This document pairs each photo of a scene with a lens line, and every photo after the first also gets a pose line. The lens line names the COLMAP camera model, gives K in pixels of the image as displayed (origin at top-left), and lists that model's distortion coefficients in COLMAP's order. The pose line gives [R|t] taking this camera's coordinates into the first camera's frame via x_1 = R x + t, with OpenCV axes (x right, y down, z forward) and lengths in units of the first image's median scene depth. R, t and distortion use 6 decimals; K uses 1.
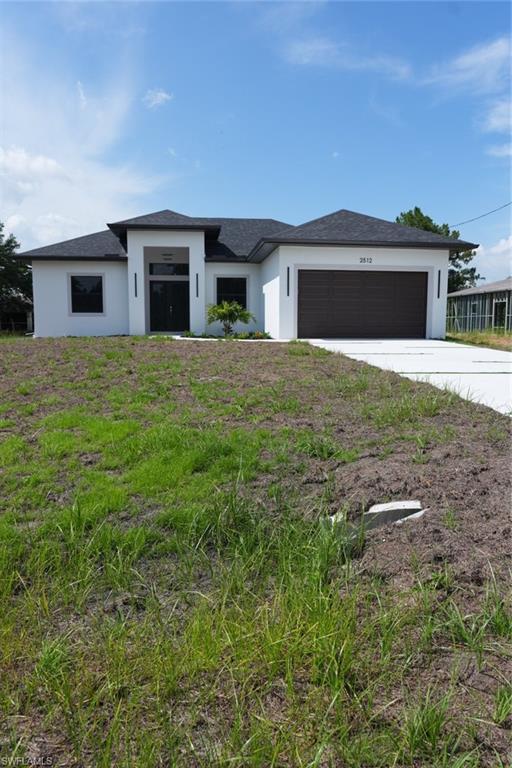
lens RADIAL K [[518.0, 0, 256.0], [0, 518.0, 384.0], [0, 0, 1]] dist [-0.038155, 0.002657]
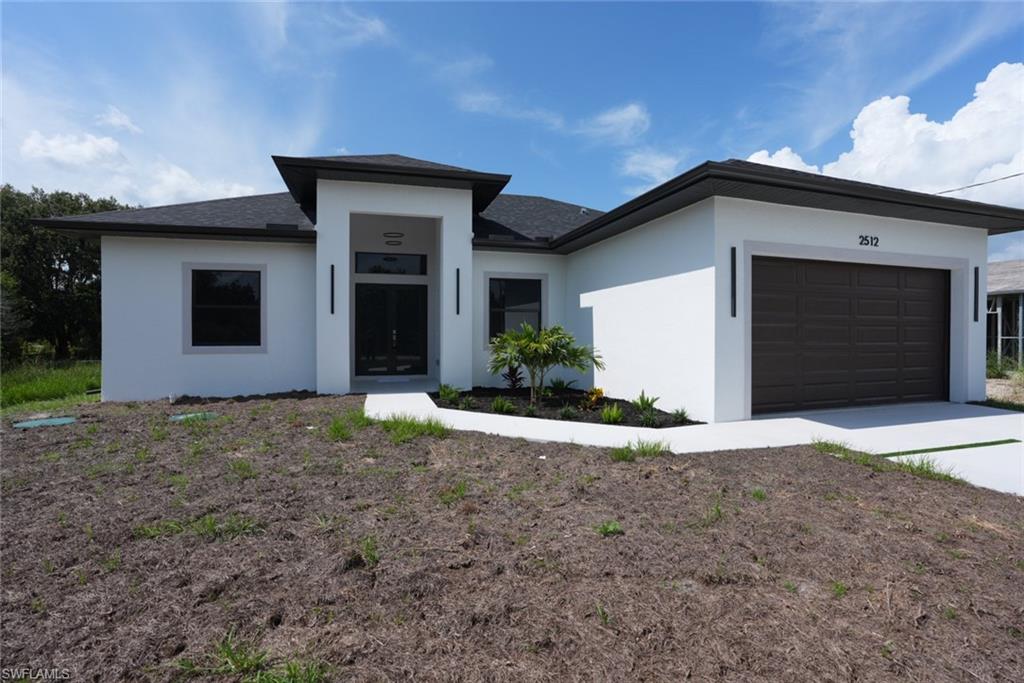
lens RADIAL K [[471.7, 0, 509.8], [0, 471.7, 338.9], [0, 0, 1]] dist [-0.075061, 0.027959]
pose [[0.986732, -0.003431, 0.162324, -0.138612], [0.020271, 0.994557, -0.102201, -0.096731], [-0.161090, 0.104136, 0.981430, 0.544236]]
